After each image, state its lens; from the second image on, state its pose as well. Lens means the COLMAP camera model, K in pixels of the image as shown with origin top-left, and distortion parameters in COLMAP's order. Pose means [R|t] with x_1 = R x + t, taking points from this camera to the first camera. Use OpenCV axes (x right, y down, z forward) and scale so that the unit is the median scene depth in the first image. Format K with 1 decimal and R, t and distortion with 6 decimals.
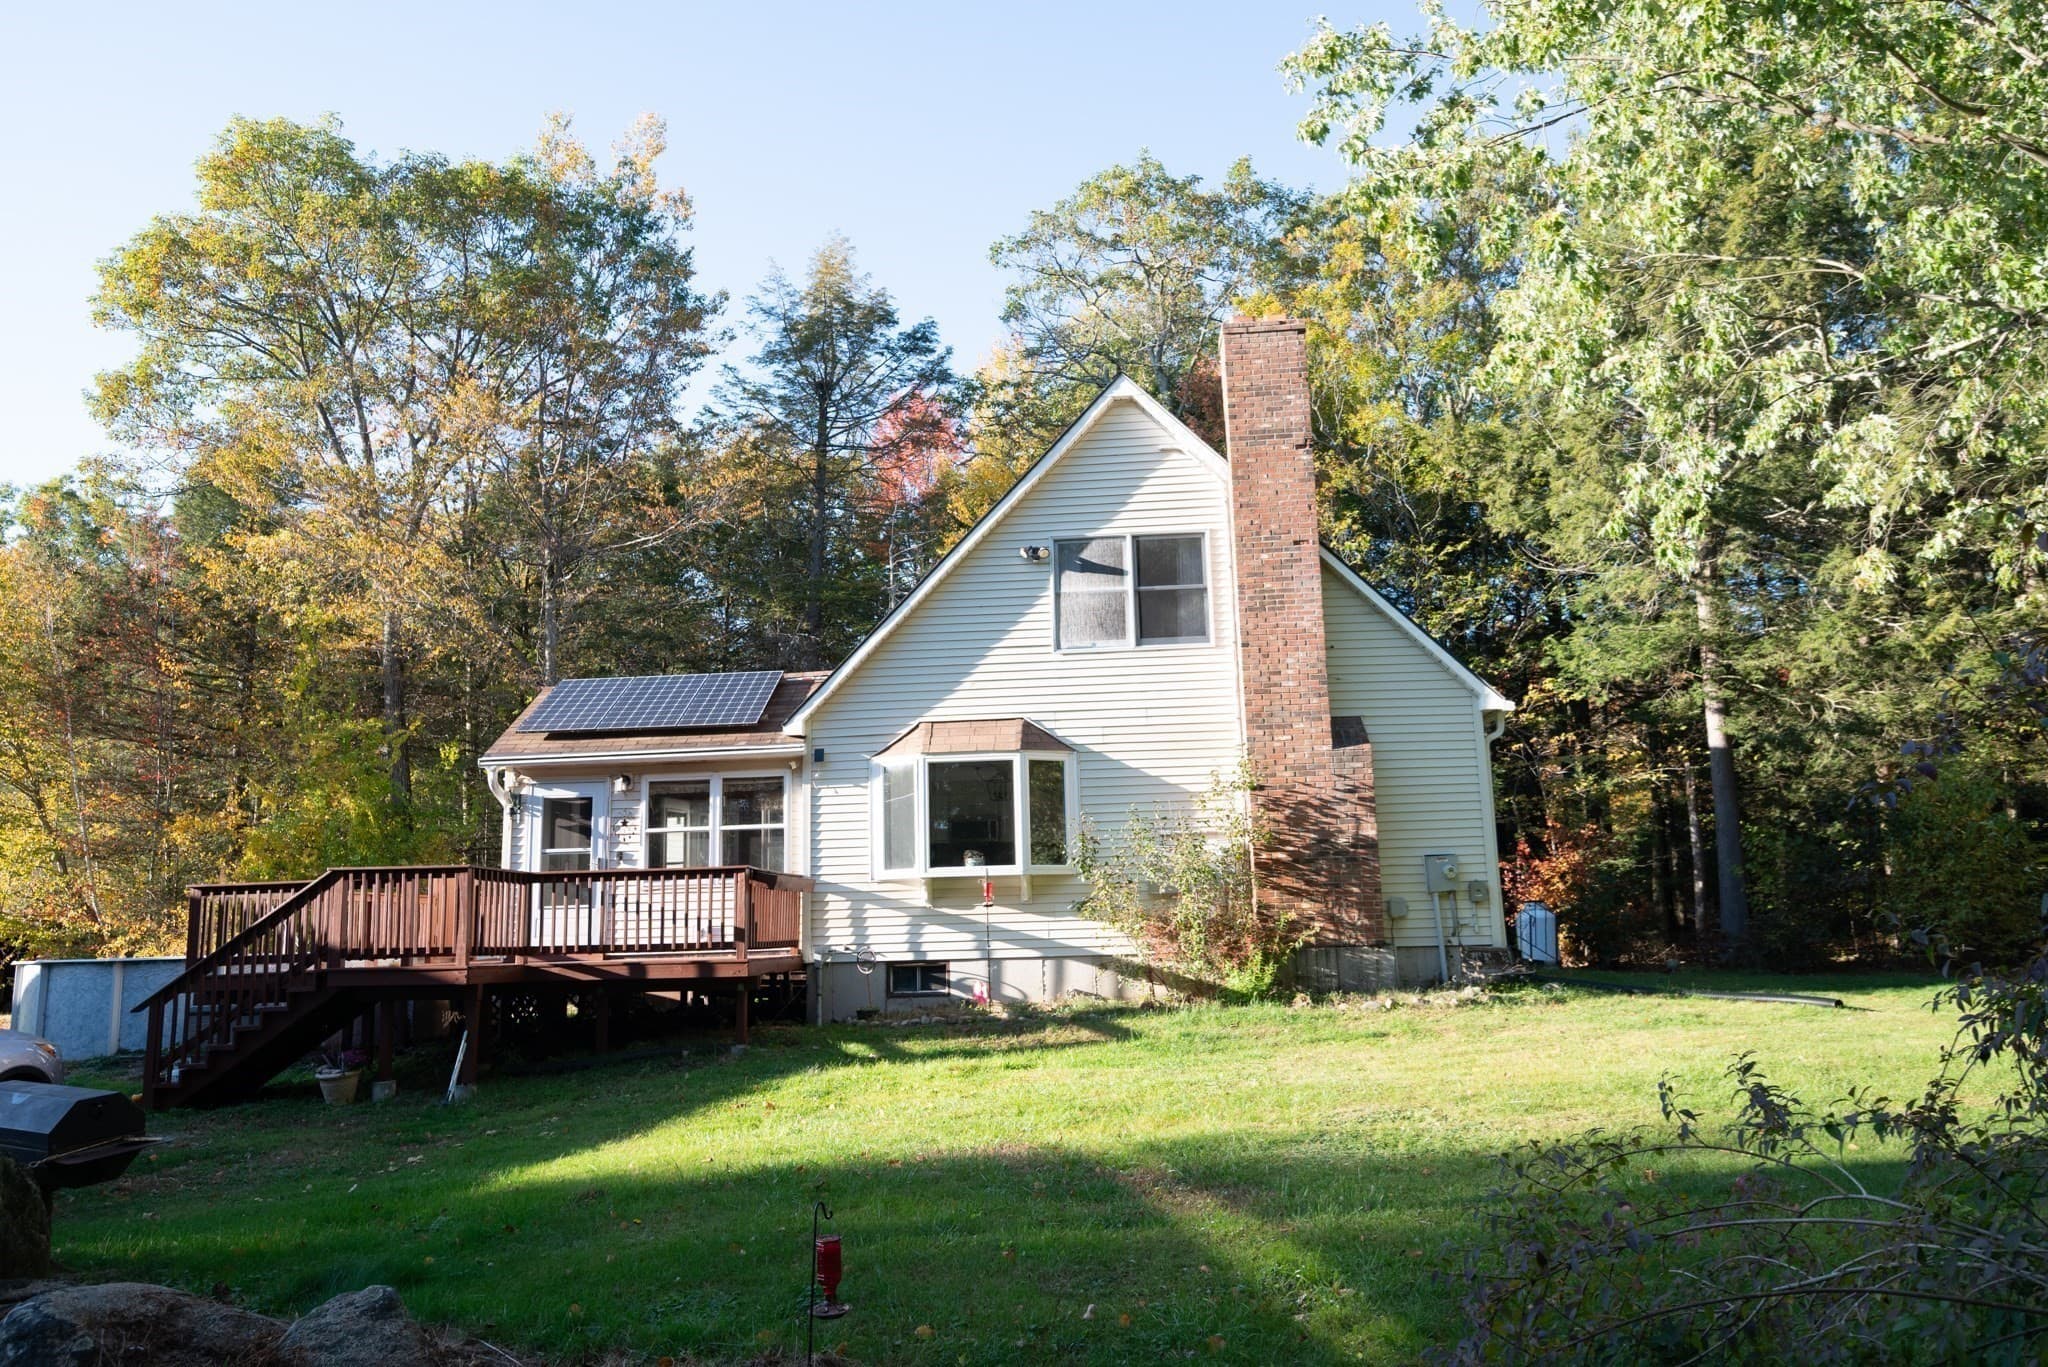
lens RADIAL K [[1442.3, 0, 1020.8], [0, 1442.3, 686.1], [0, 0, 1]] dist [0.022754, 0.001249]
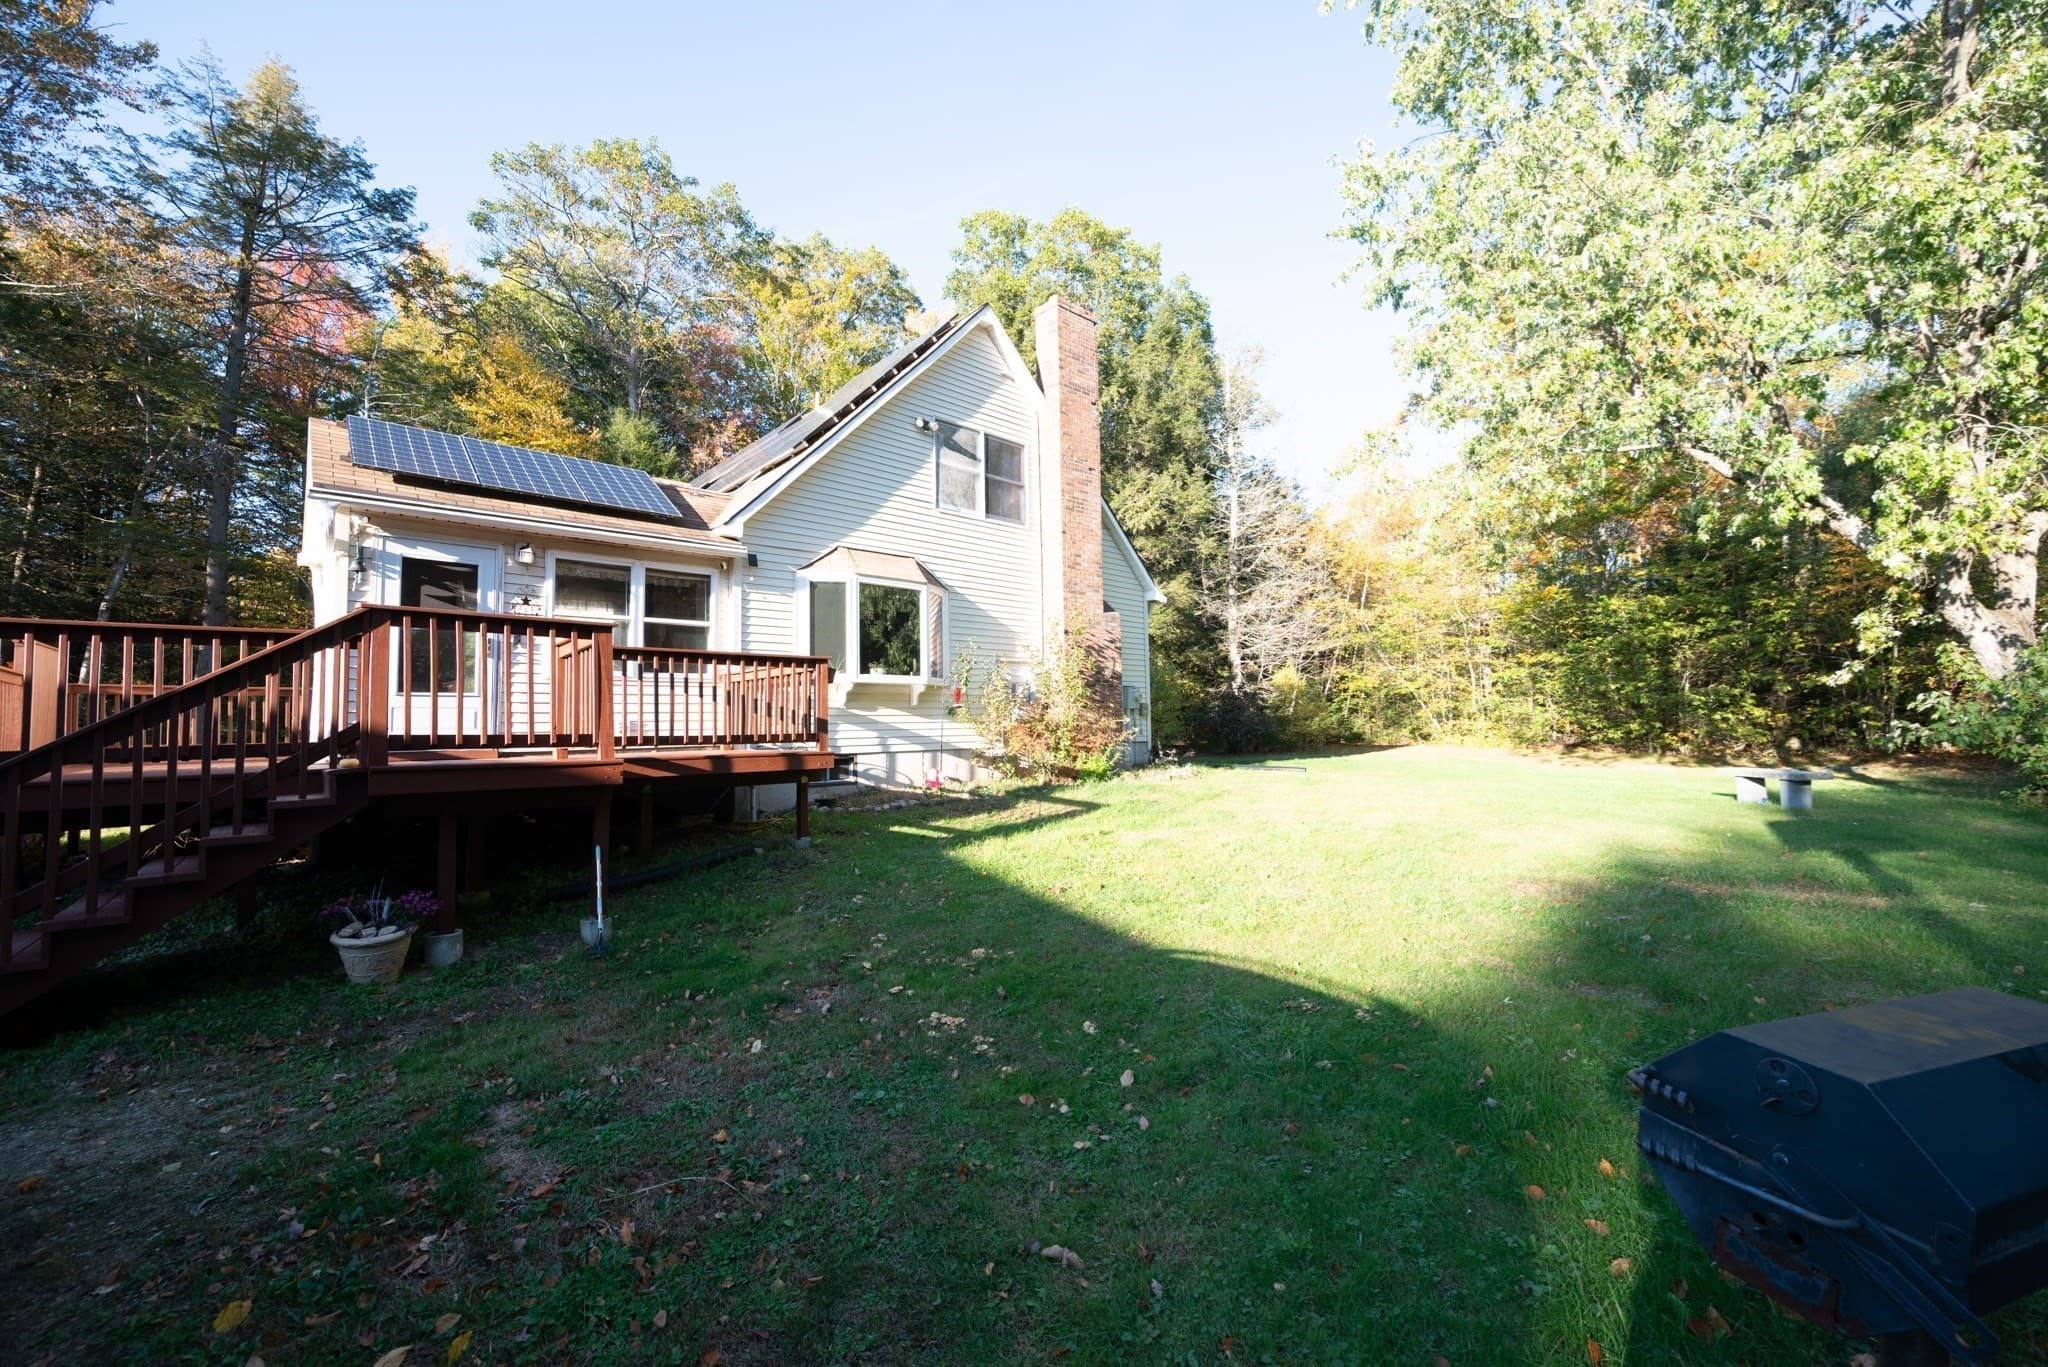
lens RADIAL K [[808.4, 0, 1035.7], [0, 808.4, 695.5], [0, 0, 1]] dist [-0.000042, -0.000248]
pose [[0.672525, 0.044906, 0.738711, -0.425921], [-0.122733, 0.991103, 0.051487, 0.088970], [-0.729826, -0.125291, 0.672053, 0.446649]]
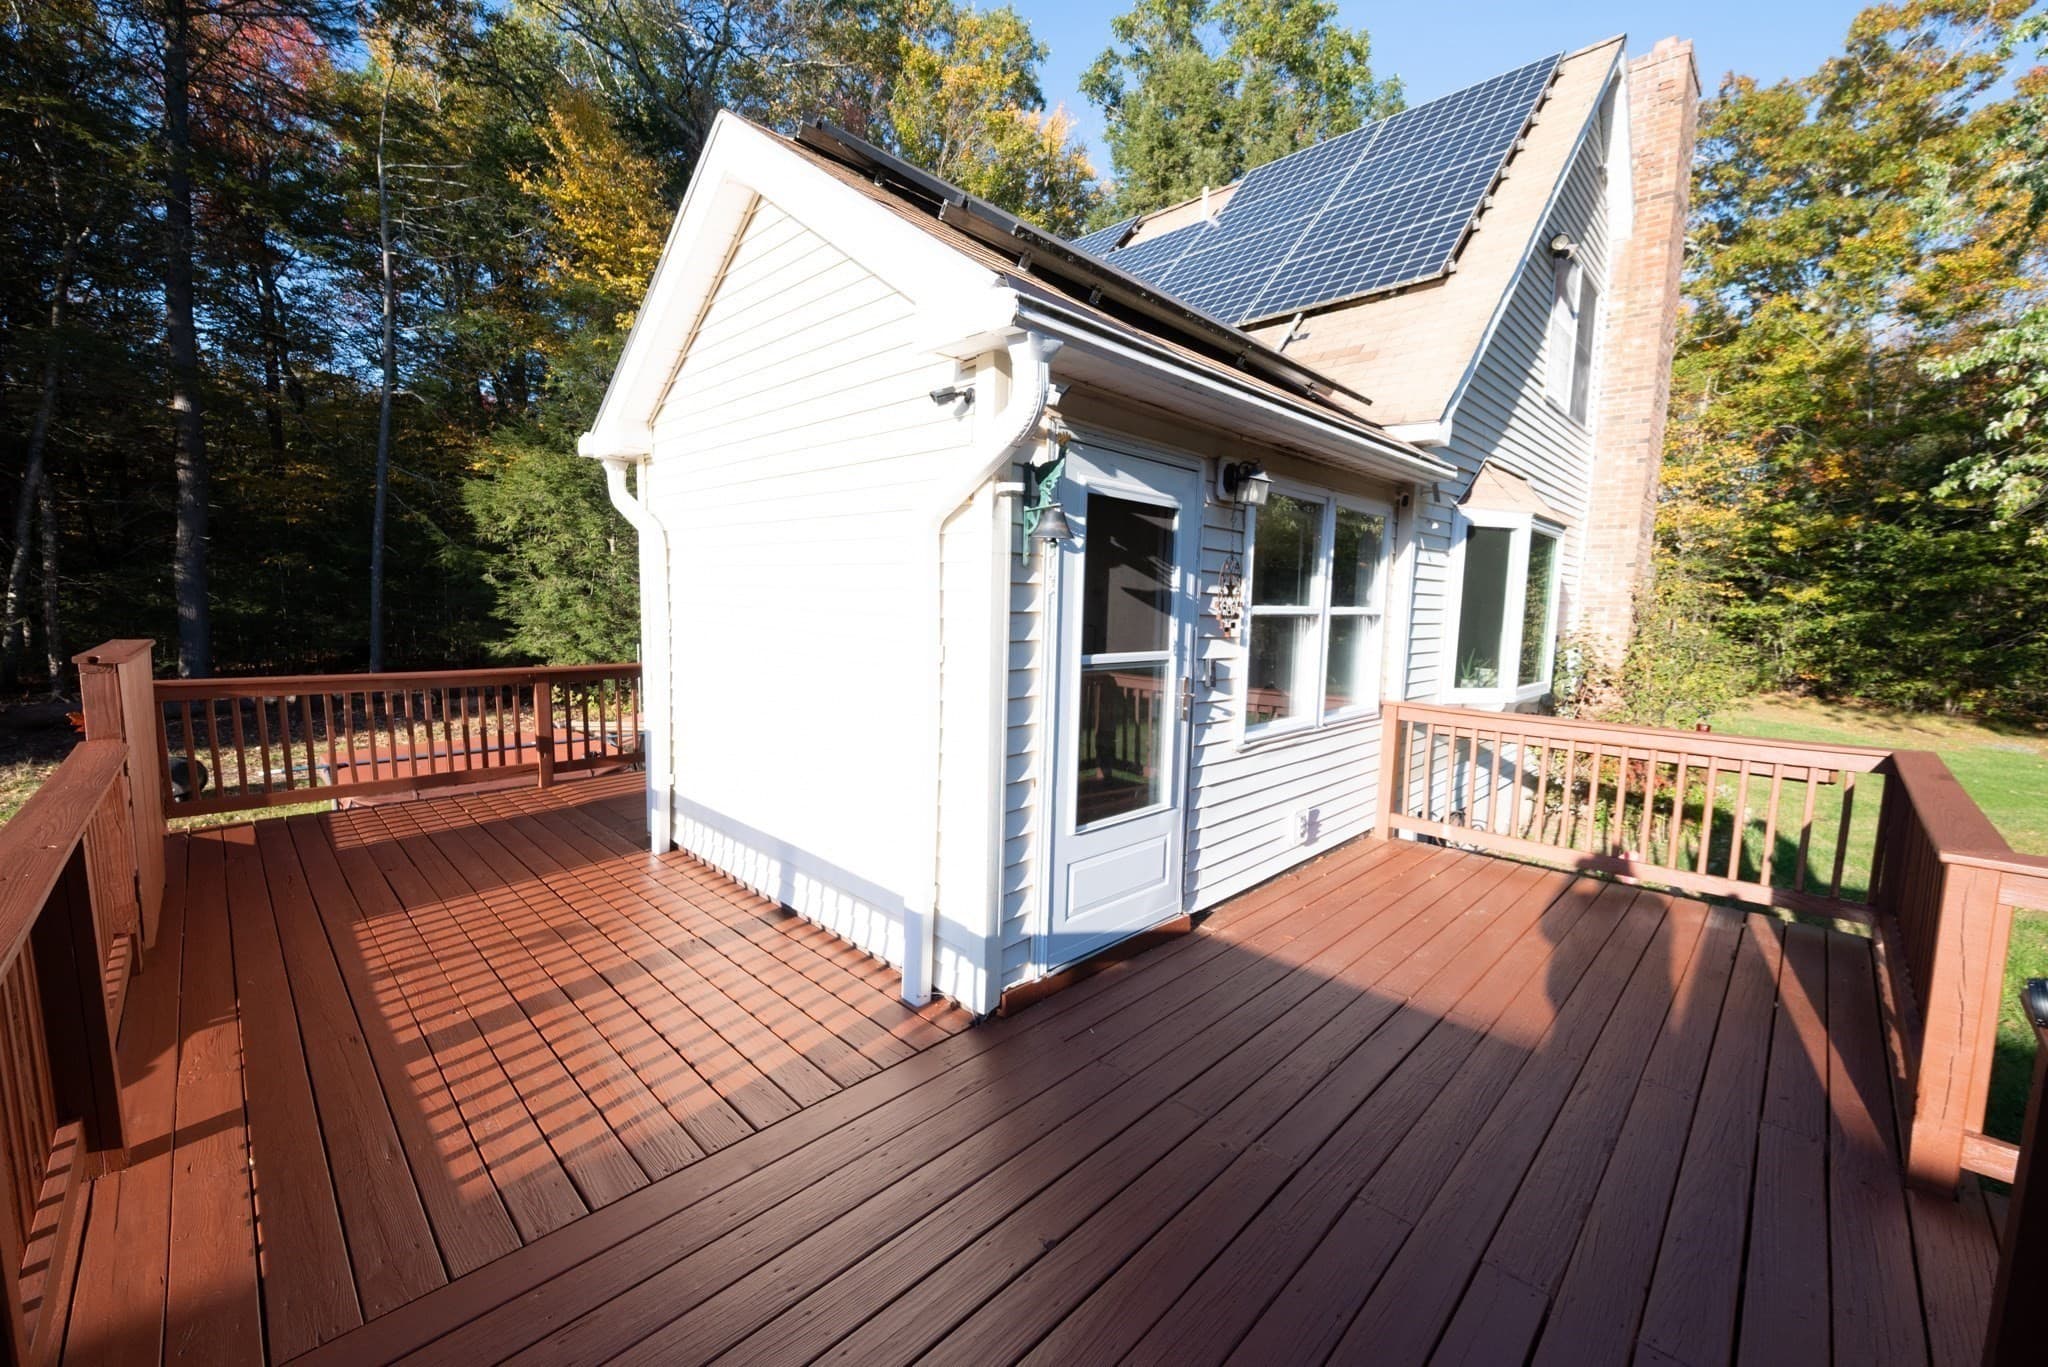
lens RADIAL K [[808.4, 0, 1027.9], [0, 808.4, 689.1], [0, 0, 1]] dist [-0.000042, -0.000248]
pose [[0.636660, -0.042481, 0.769973, -0.482584], [-0.169412, 0.966383, 0.193397, 0.088203], [-0.752305, -0.253571, 0.608061, 0.904920]]
